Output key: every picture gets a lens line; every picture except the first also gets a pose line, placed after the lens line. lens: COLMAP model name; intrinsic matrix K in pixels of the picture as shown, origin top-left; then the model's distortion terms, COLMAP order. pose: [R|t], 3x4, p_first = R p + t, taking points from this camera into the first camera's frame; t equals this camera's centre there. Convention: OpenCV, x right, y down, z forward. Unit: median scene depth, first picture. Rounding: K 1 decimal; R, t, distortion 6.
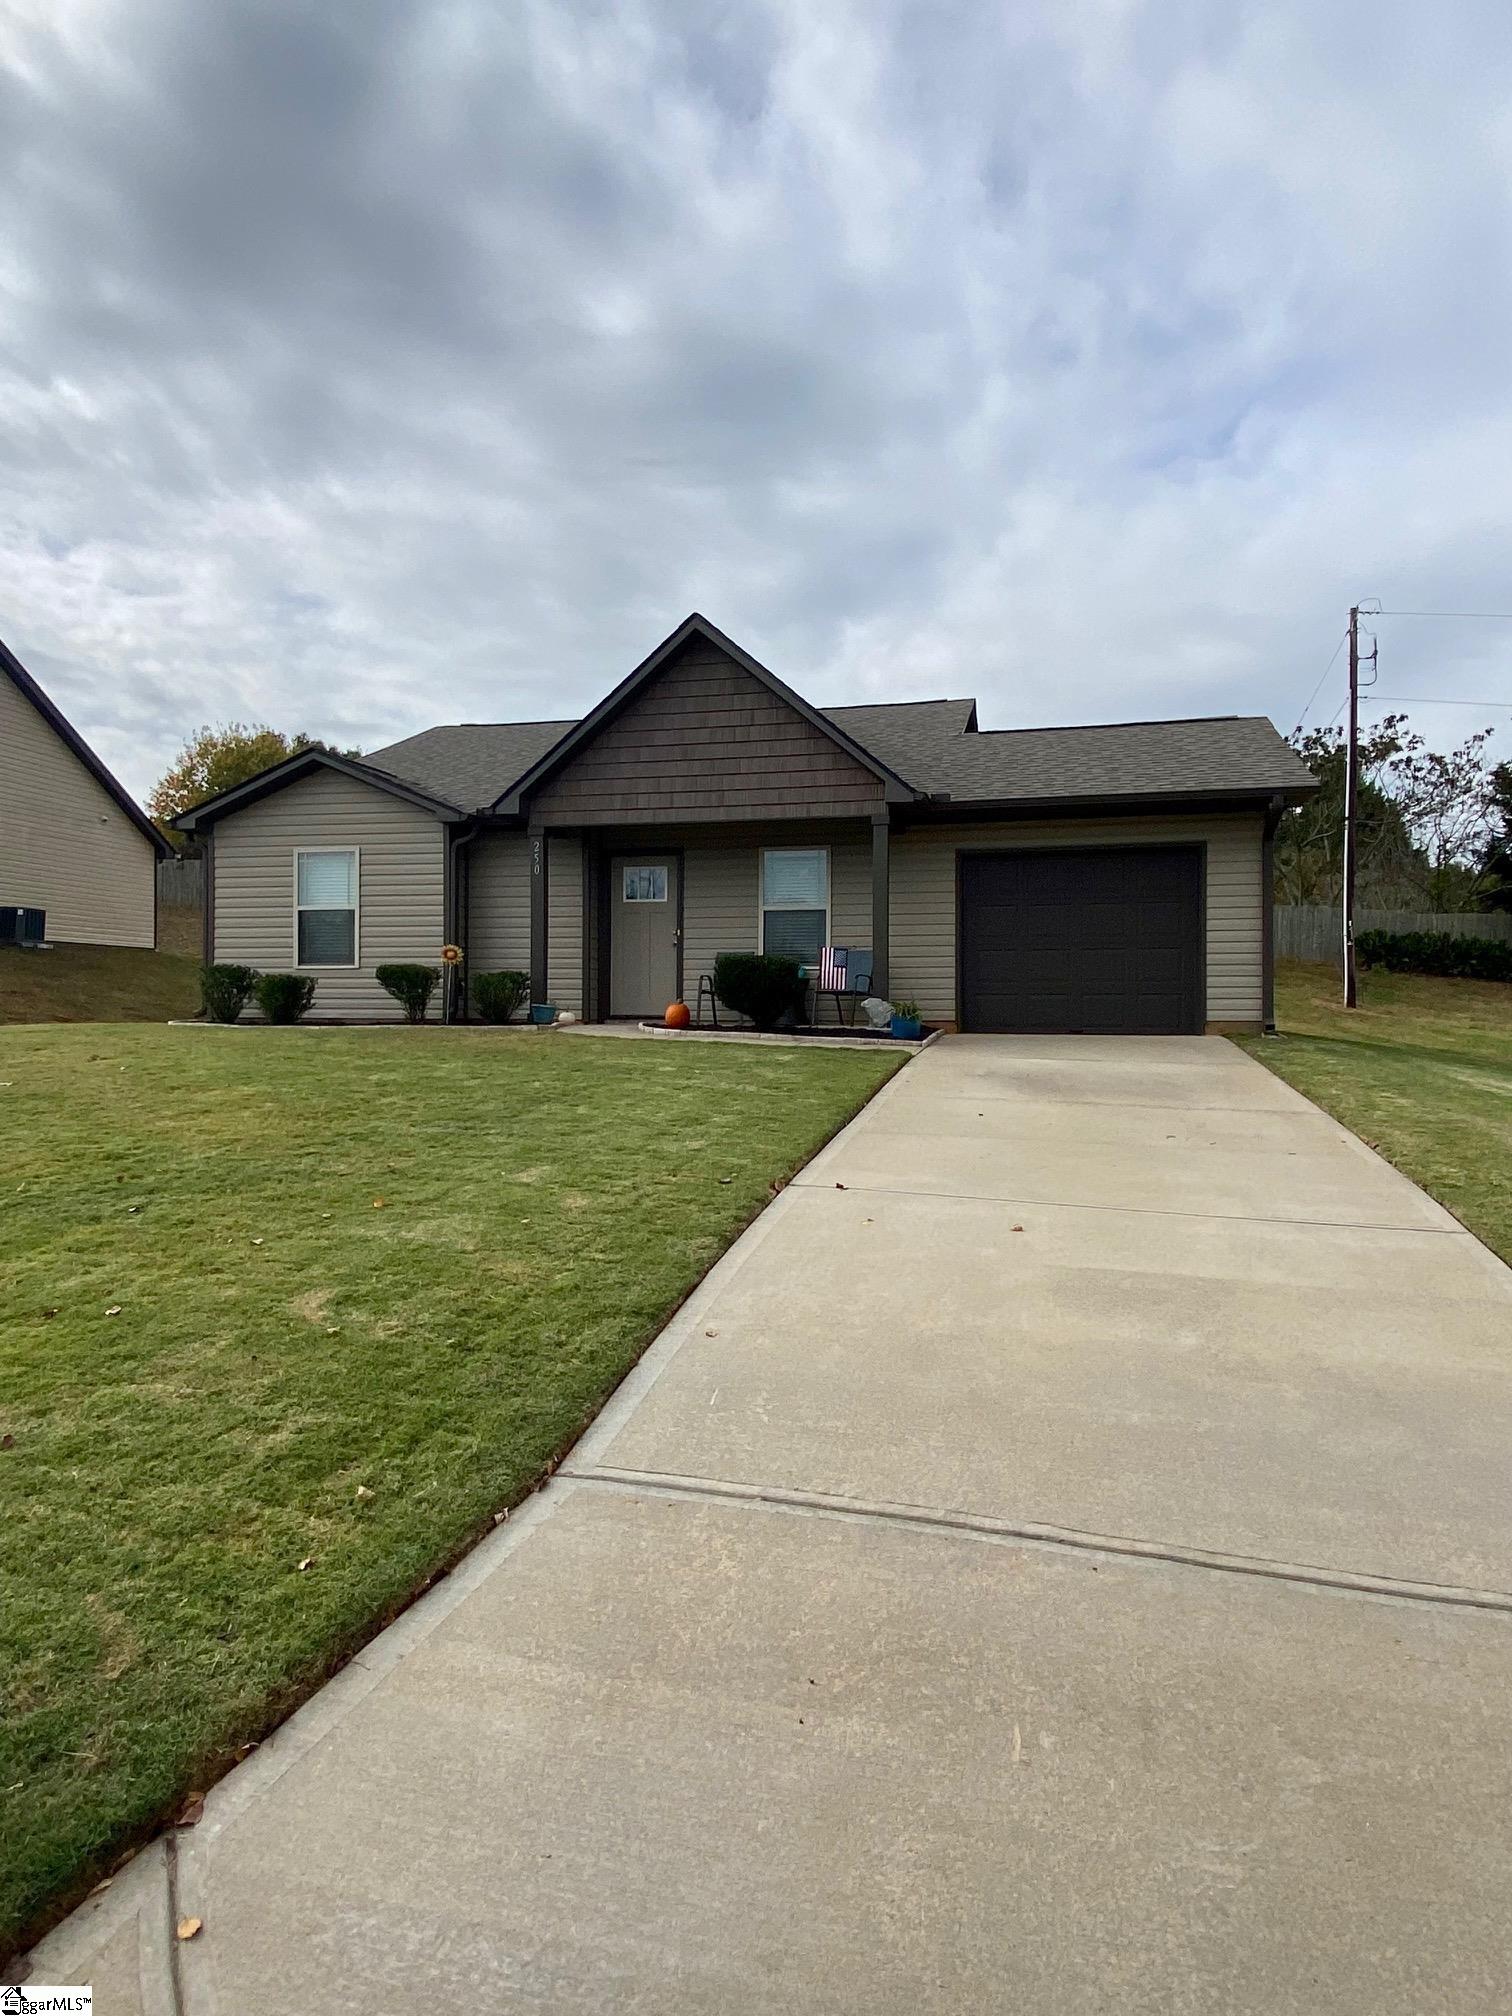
lens RADIAL K [[1260.6, 0, 756.0], [0, 1260.6, 1008.0], [0, 0, 1]] dist [0.072312, -0.100203]
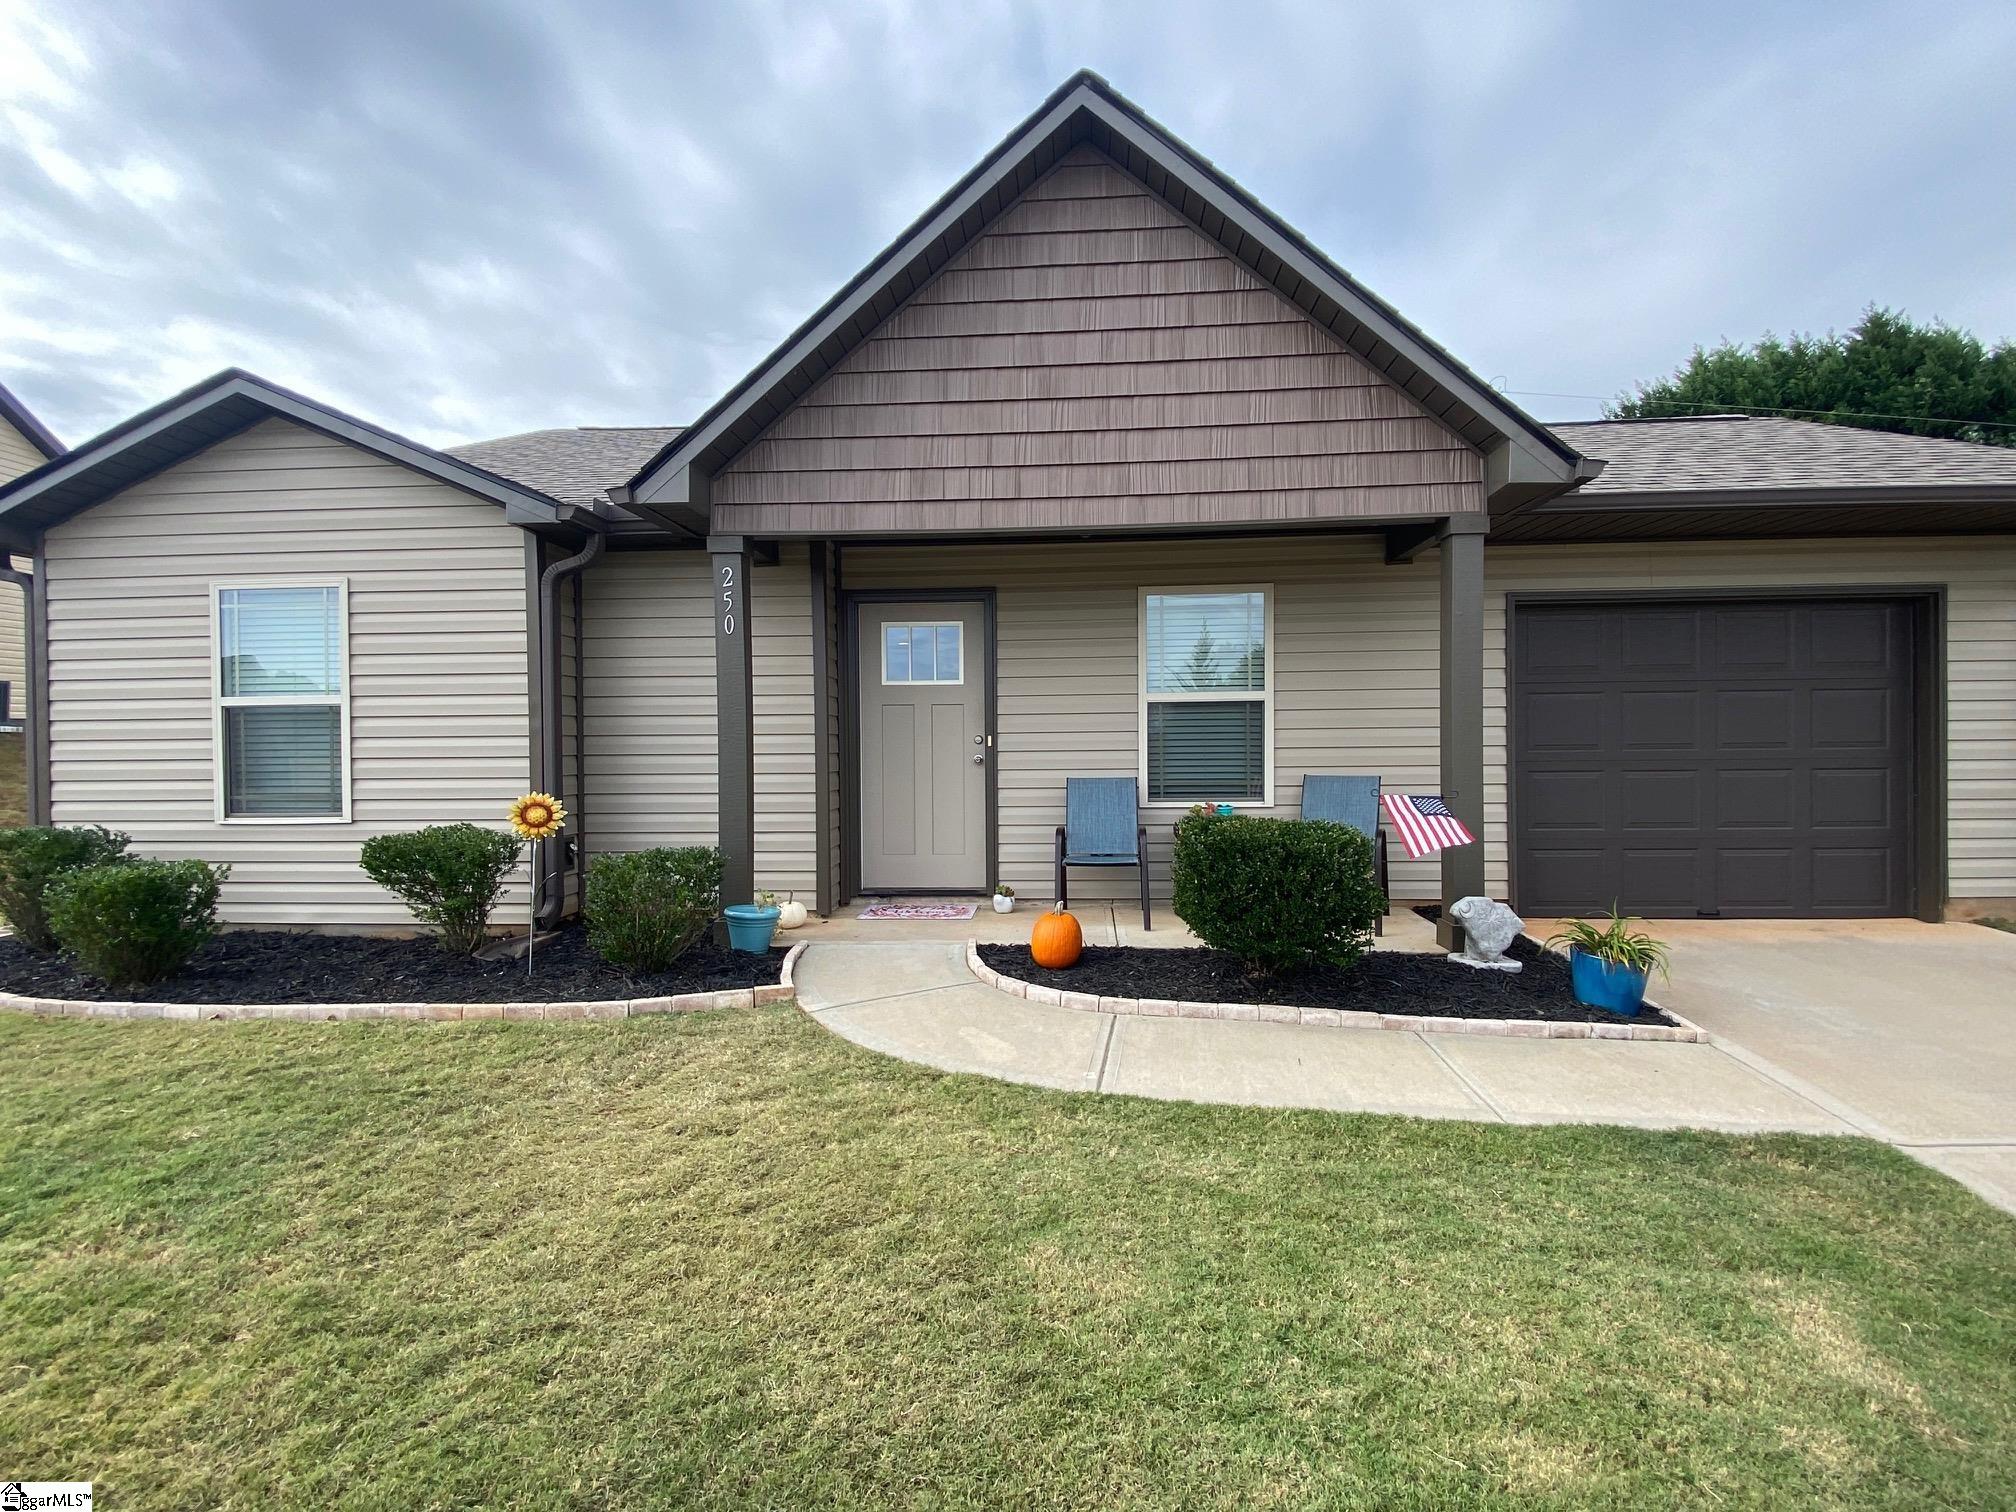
lens RADIAL K [[939.4, 0, 1008.0], [0, 939.4, 756.0], [0, 0, 1]] dist [0.016182, -0.000386]
pose [[0.986033, -0.015491, 0.165827, -0.128990], [0.011637, 0.999640, 0.024185, -0.066828], [-0.166142, -0.021917, 0.985858, 0.628098]]
